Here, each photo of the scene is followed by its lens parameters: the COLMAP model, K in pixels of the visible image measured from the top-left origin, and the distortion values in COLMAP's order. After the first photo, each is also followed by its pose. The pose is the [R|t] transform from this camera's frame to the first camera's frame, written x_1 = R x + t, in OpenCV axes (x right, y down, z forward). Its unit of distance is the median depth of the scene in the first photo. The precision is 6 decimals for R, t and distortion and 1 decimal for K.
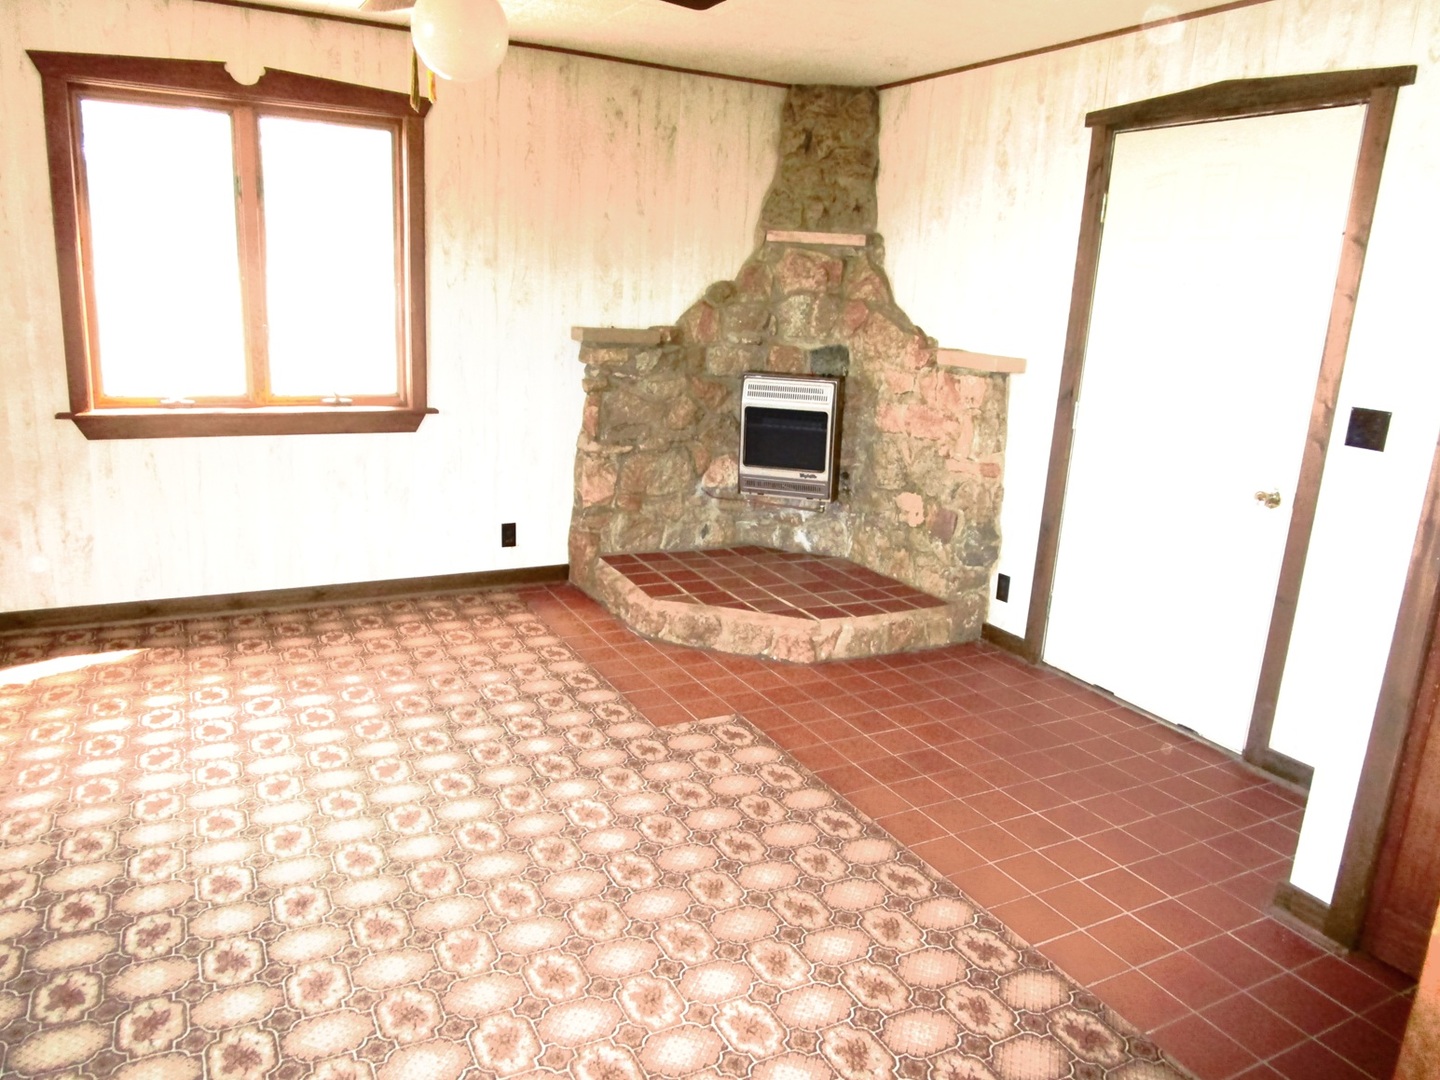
lens RADIAL K [[1024.3, 0, 713.5], [0, 1024.3, 536.5], [0, 0, 1]] dist [-0.021147, 0.005810]
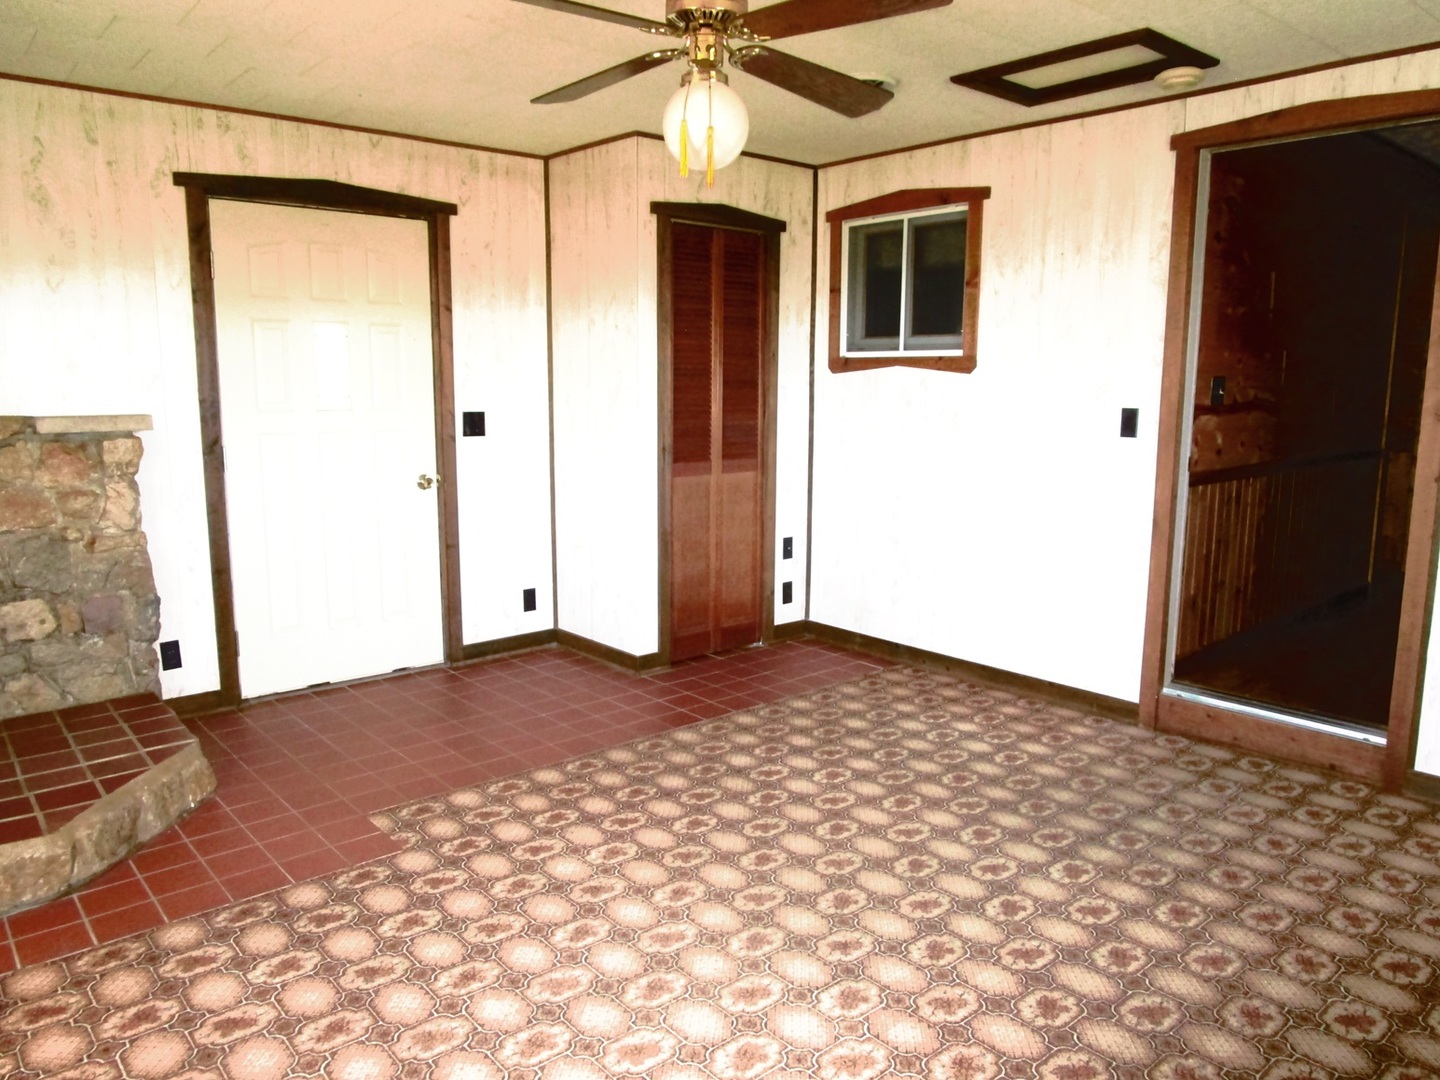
lens RADIAL K [[1024.3, 0, 714.1], [0, 1024.3, 541.3], [0, 0, 1]] dist [-0.021147, 0.005810]
pose [[-0.228916, -0.202002, 0.952257, -0.890614], [0.222426, 0.941500, 0.253190, -0.221402], [-0.947694, 0.269766, -0.170594, 0.829716]]
